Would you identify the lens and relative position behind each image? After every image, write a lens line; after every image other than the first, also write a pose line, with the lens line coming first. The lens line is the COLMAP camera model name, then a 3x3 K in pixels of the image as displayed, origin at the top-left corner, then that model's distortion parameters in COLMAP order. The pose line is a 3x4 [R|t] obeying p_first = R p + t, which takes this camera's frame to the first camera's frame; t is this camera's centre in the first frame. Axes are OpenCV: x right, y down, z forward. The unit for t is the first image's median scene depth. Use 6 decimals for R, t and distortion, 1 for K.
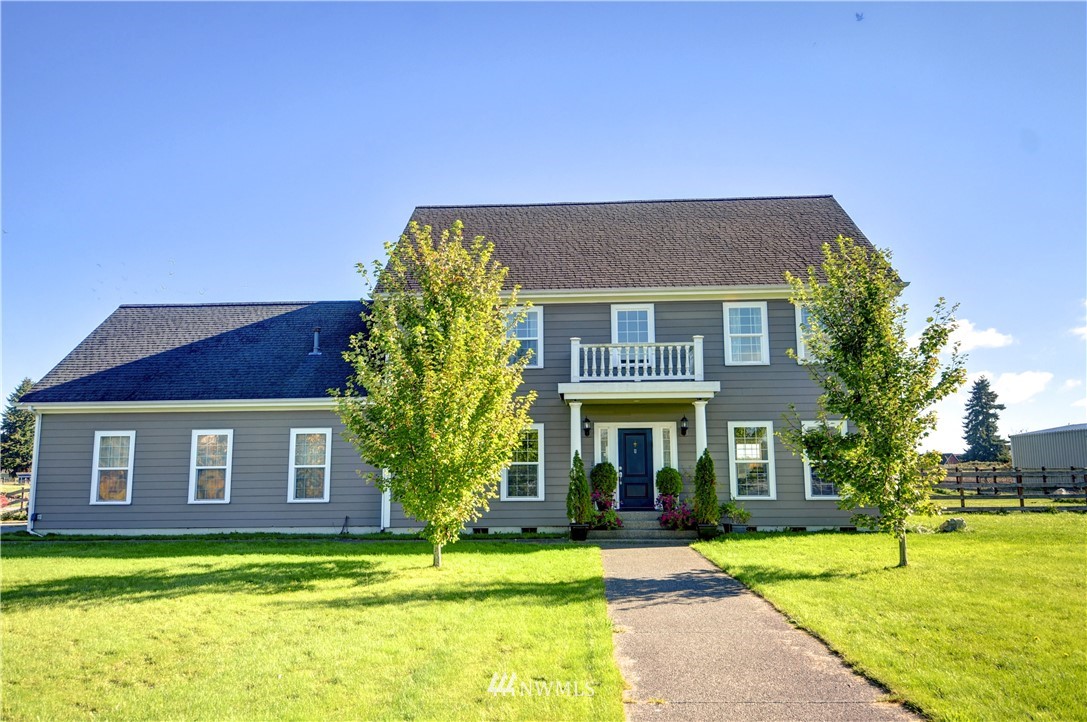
lens RADIAL K [[772.3, 0, 543.5], [0, 772.3, 361.0], [0, 0, 1]] dist [0.043085, -0.061964]
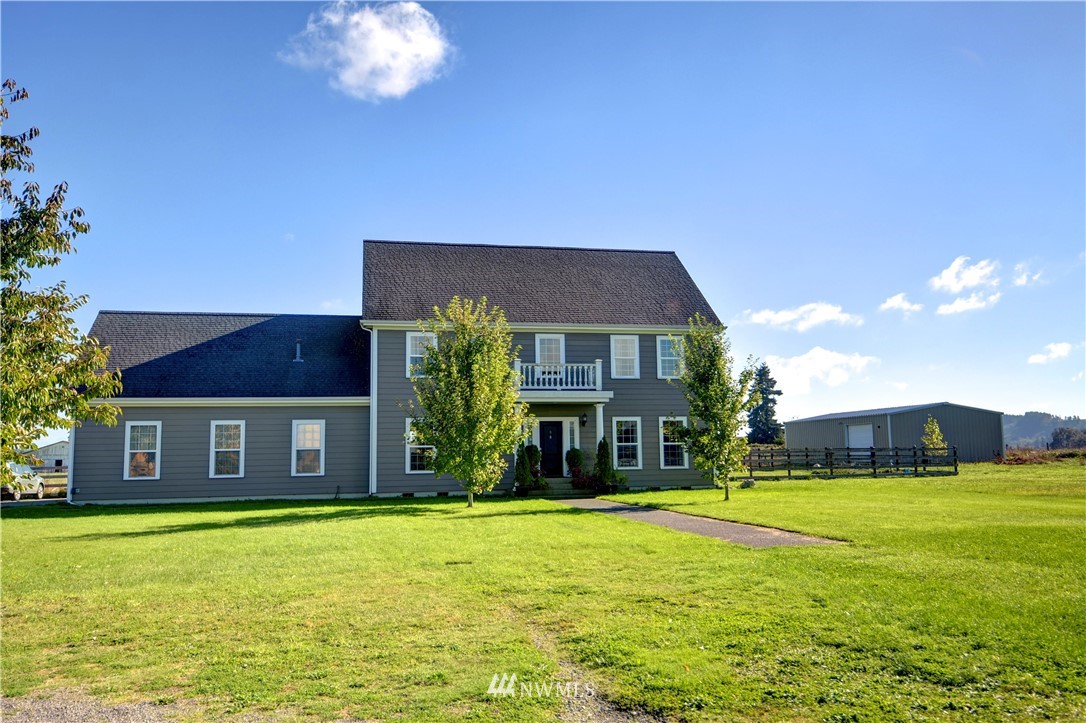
lens RADIAL K [[849.8, 0, 543.0], [0, 849.8, 361.5], [0, 0, 1]] dist [0.027303, -0.002004]
pose [[0.966110, 0.022002, 0.257191, -0.305003], [-0.029897, 0.999193, 0.026827, -0.065909], [-0.256393, -0.033607, 0.965988, -0.519415]]
